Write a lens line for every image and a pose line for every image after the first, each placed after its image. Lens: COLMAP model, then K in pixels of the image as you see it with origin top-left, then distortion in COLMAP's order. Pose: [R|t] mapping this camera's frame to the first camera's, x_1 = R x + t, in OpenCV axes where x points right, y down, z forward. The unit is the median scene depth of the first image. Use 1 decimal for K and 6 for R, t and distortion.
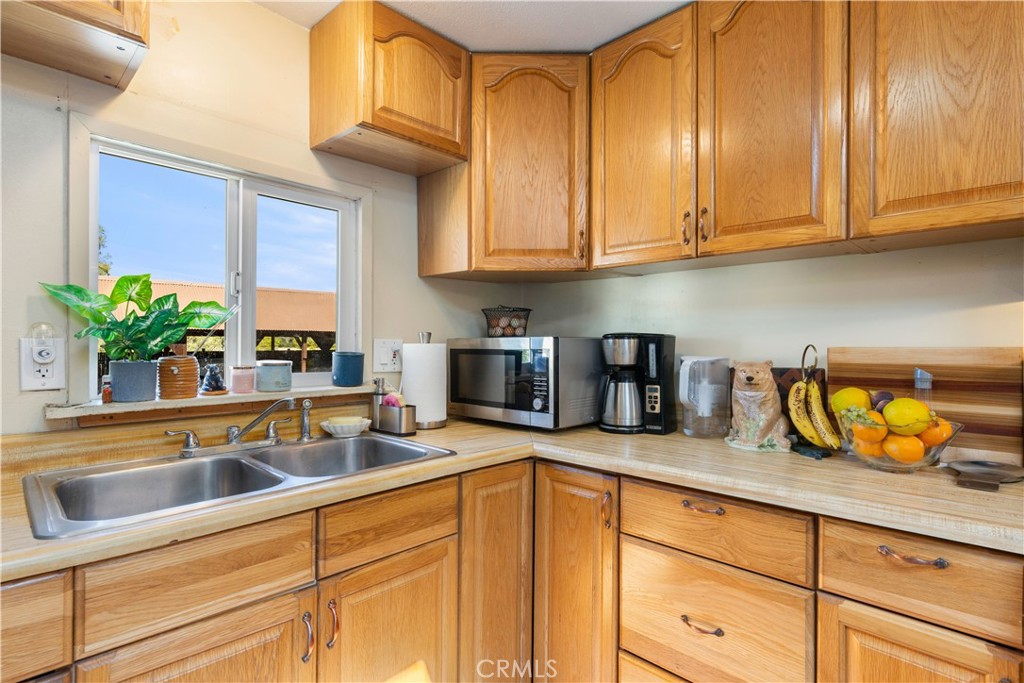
lens RADIAL K [[502.6, 0, 516.2], [0, 502.6, 343.2], [0, 0, 1]] dist [-0.004099, 0.000500]
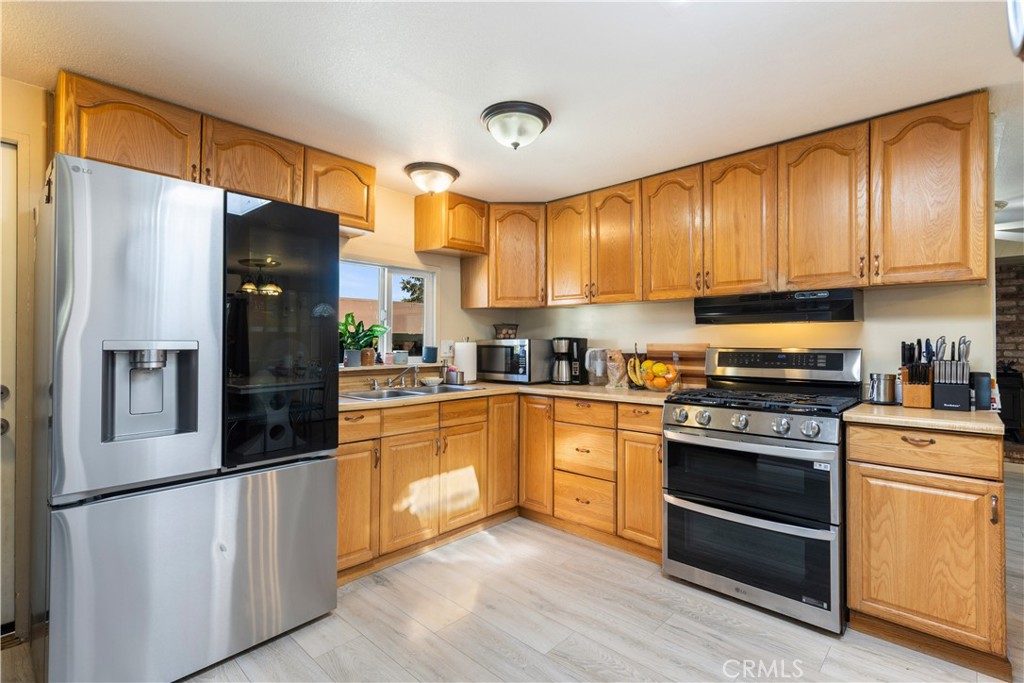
lens RADIAL K [[468.6, 0, 507.7], [0, 468.6, 341.3], [0, 0, 1]] dist [0.000247, 0.000001]
pose [[0.999993, -0.001832, -0.003393, -0.007126], [0.001825, 0.999997, -0.001819, -0.000200], [0.003397, 0.001812, 0.999993, -1.003040]]
